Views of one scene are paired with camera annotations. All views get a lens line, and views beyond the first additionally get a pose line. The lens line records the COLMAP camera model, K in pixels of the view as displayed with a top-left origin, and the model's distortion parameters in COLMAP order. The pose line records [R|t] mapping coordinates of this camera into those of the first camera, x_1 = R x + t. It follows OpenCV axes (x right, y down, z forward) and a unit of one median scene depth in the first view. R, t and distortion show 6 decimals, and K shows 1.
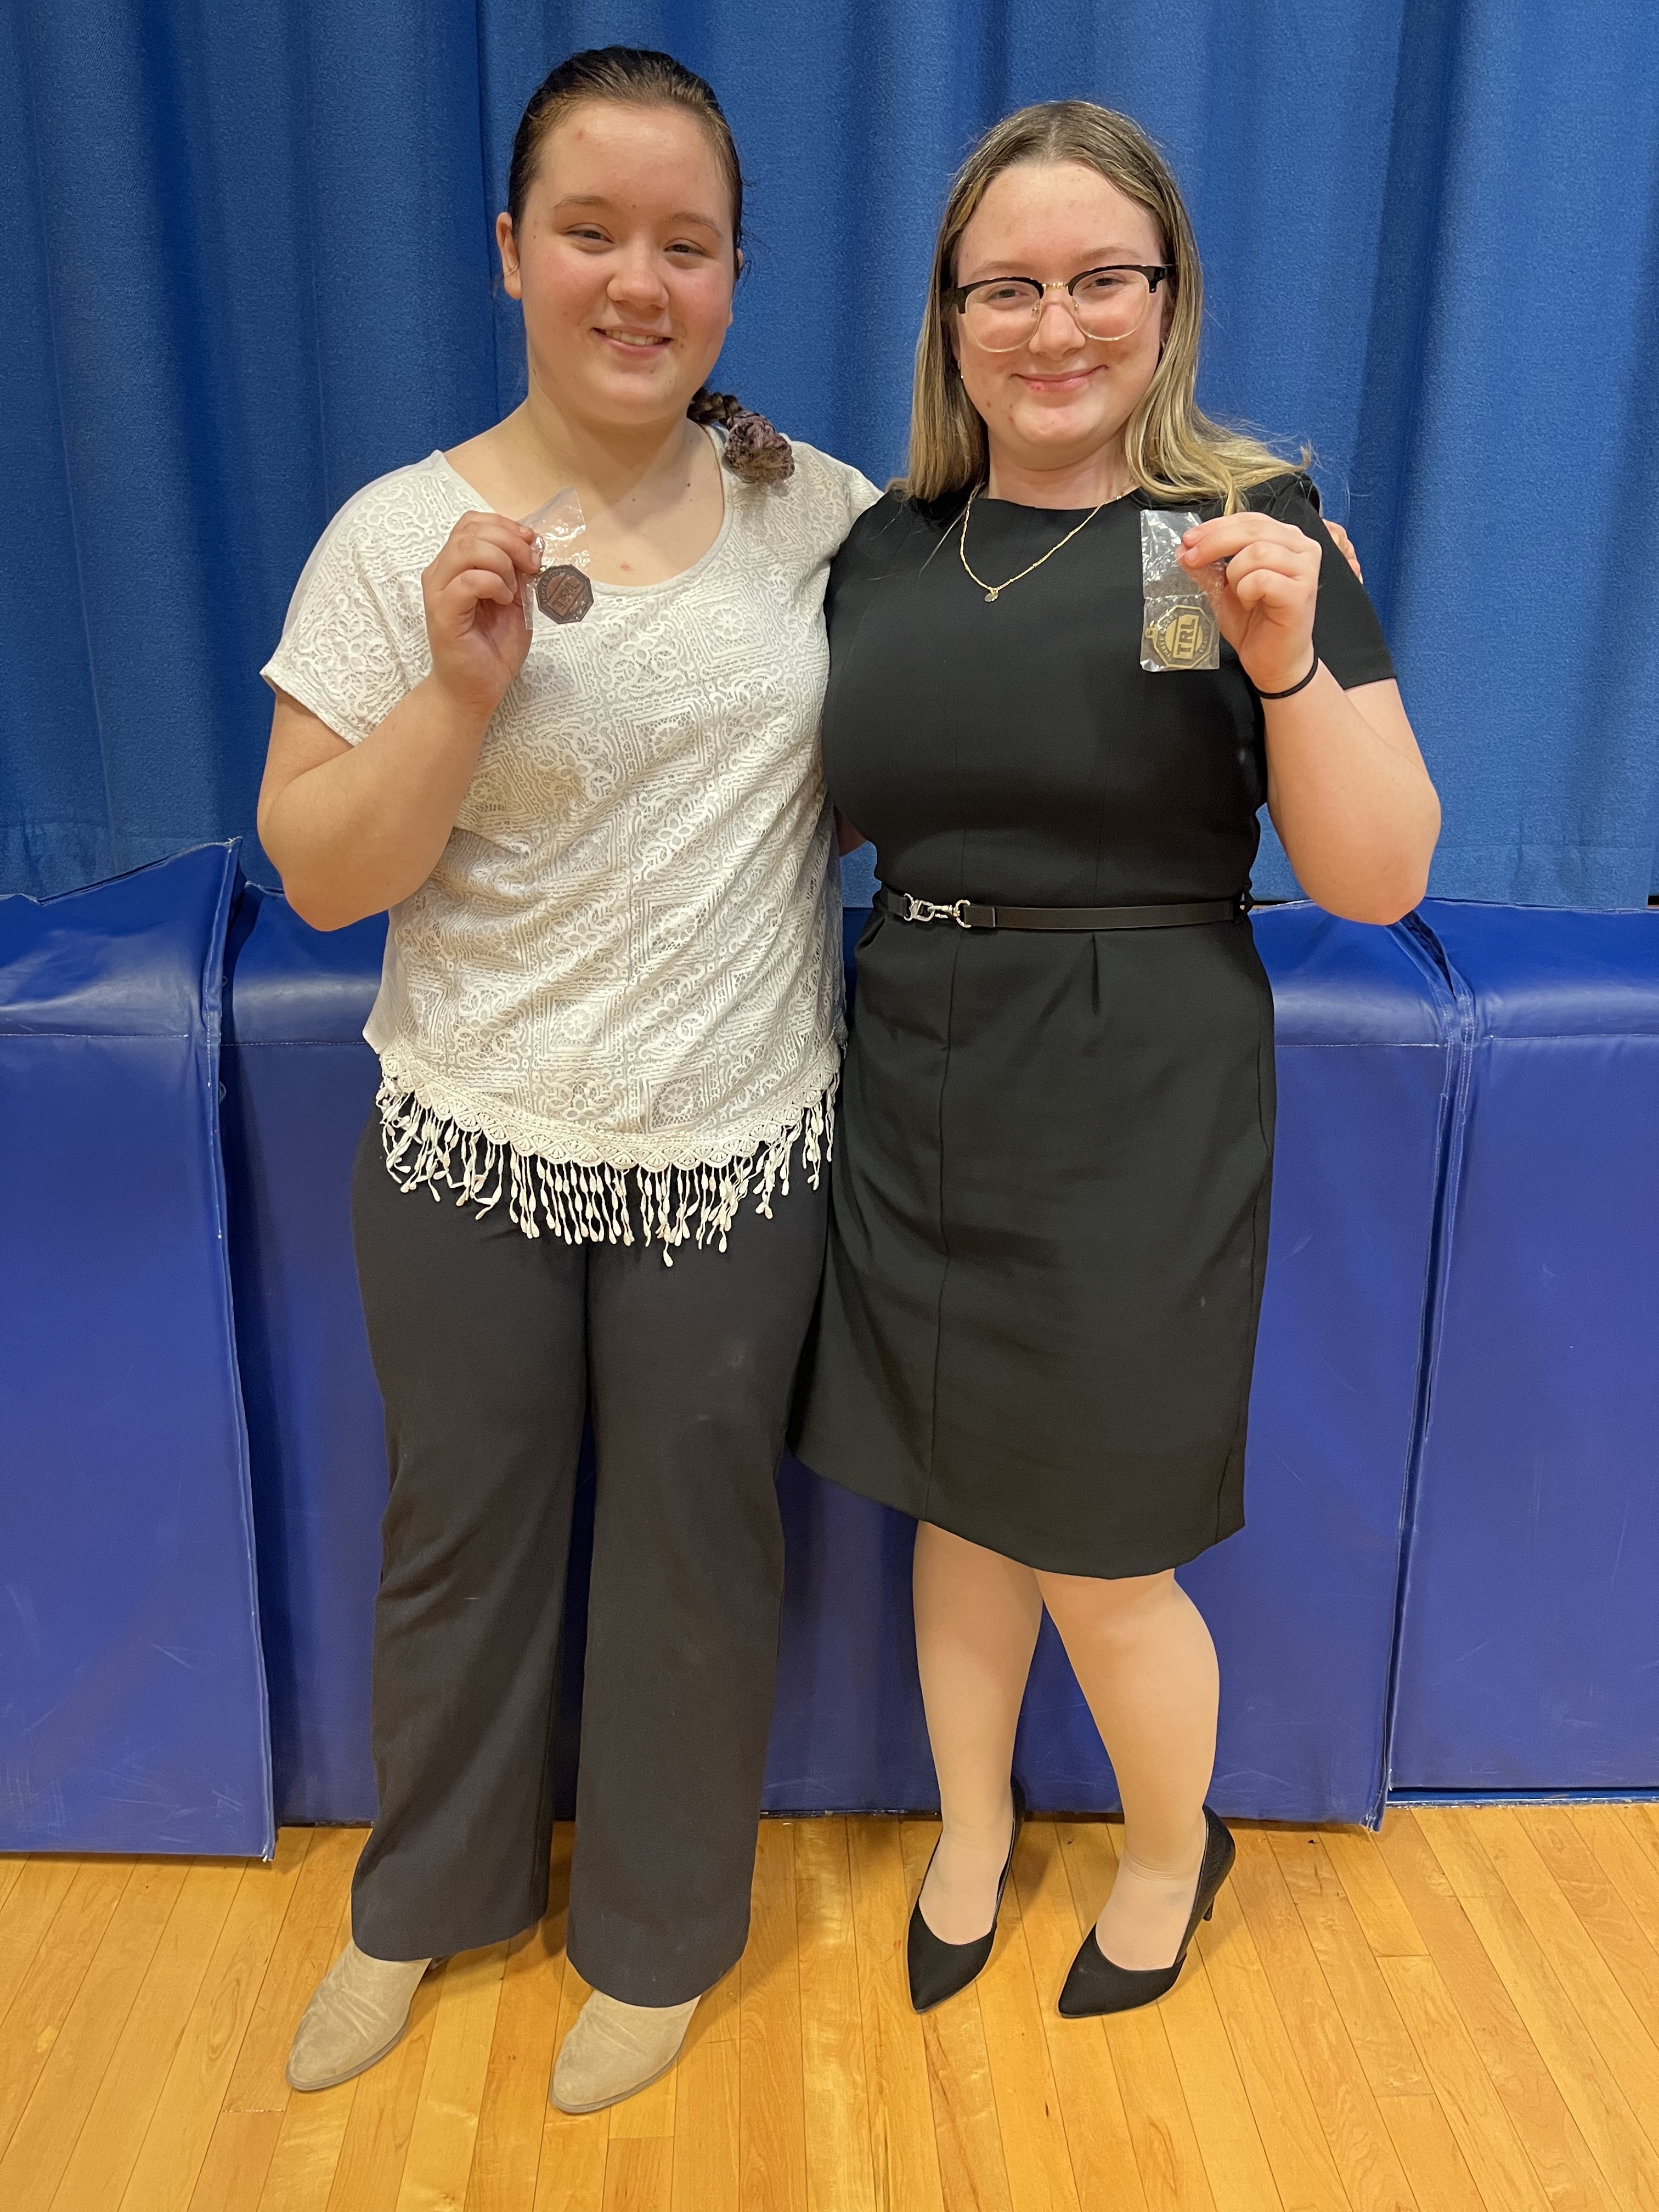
lens RADIAL K [[1672.0, 0, 857.8], [0, 1672.0, 1130.0], [0, 0, 1]] dist [0.107417, -0.159102]
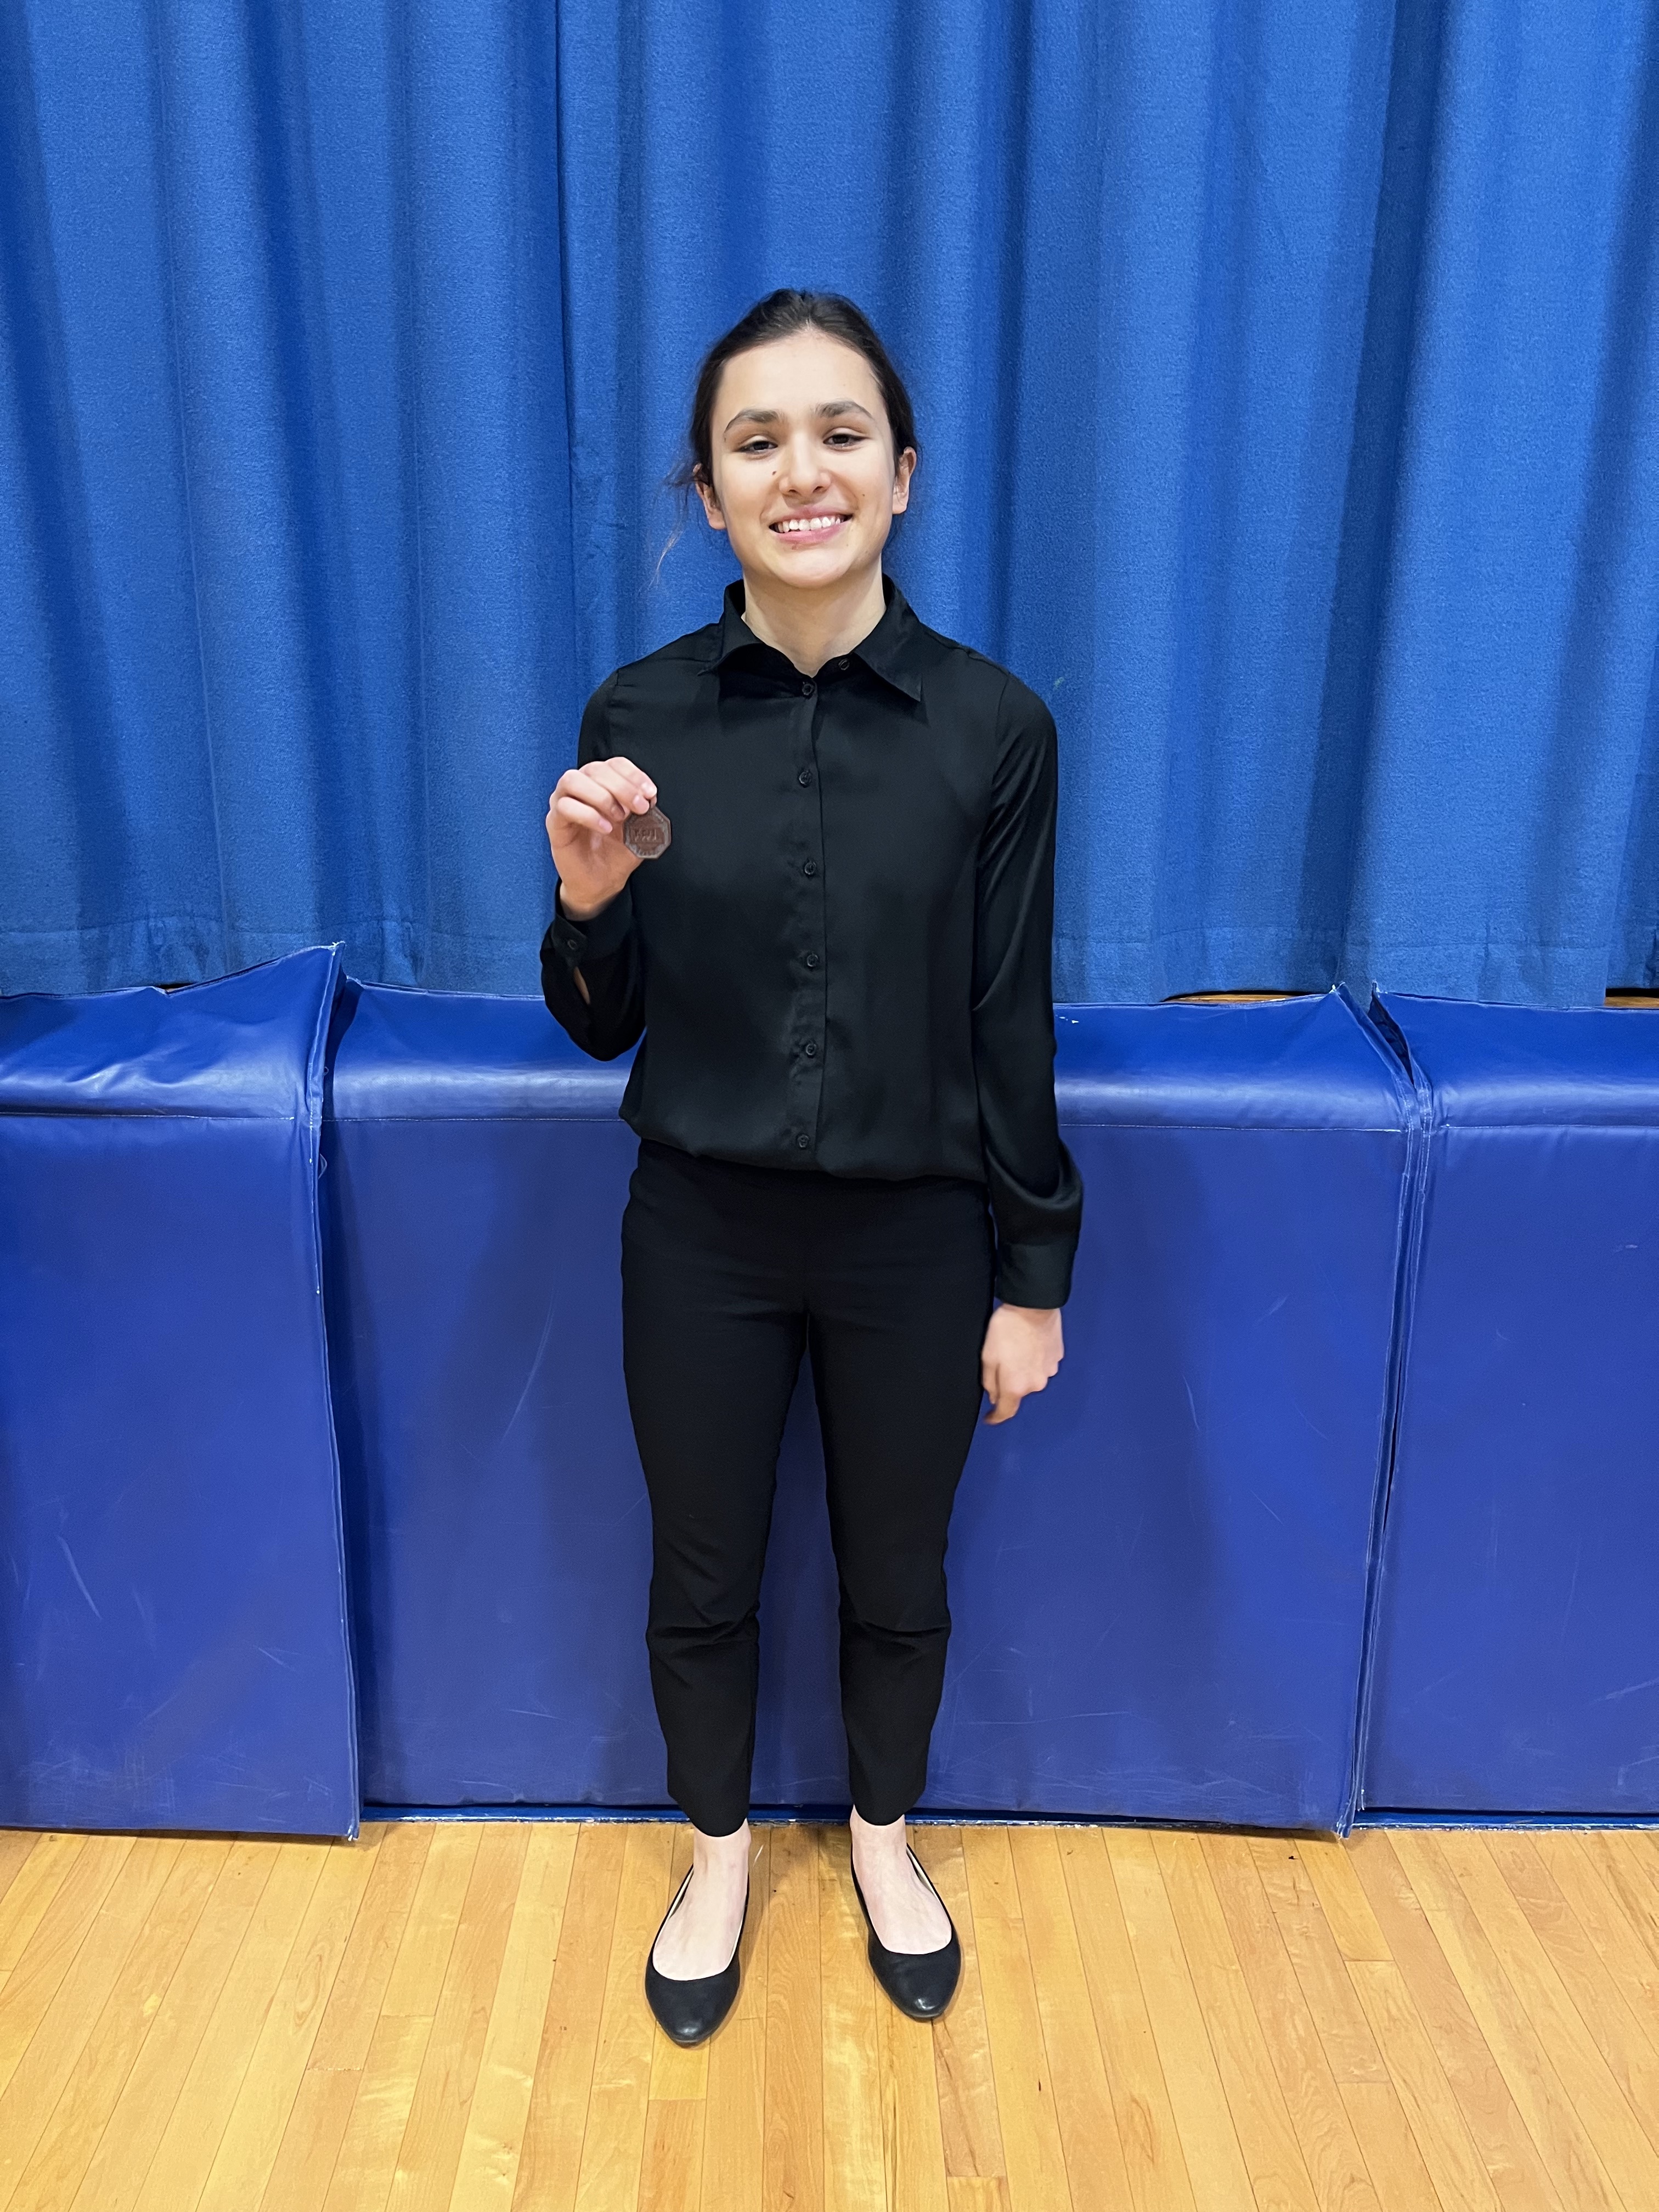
lens RADIAL K [[1679.5, 0, 853.6], [0, 1679.5, 1111.2], [0, 0, 1]] dist [0.101290, -0.146772]
pose [[0.999557, 0.009467, -0.028201, 0.013430], [-0.010539, 0.999217, -0.038134, -0.017715], [0.027818, 0.038414, 0.998875, -0.136151]]
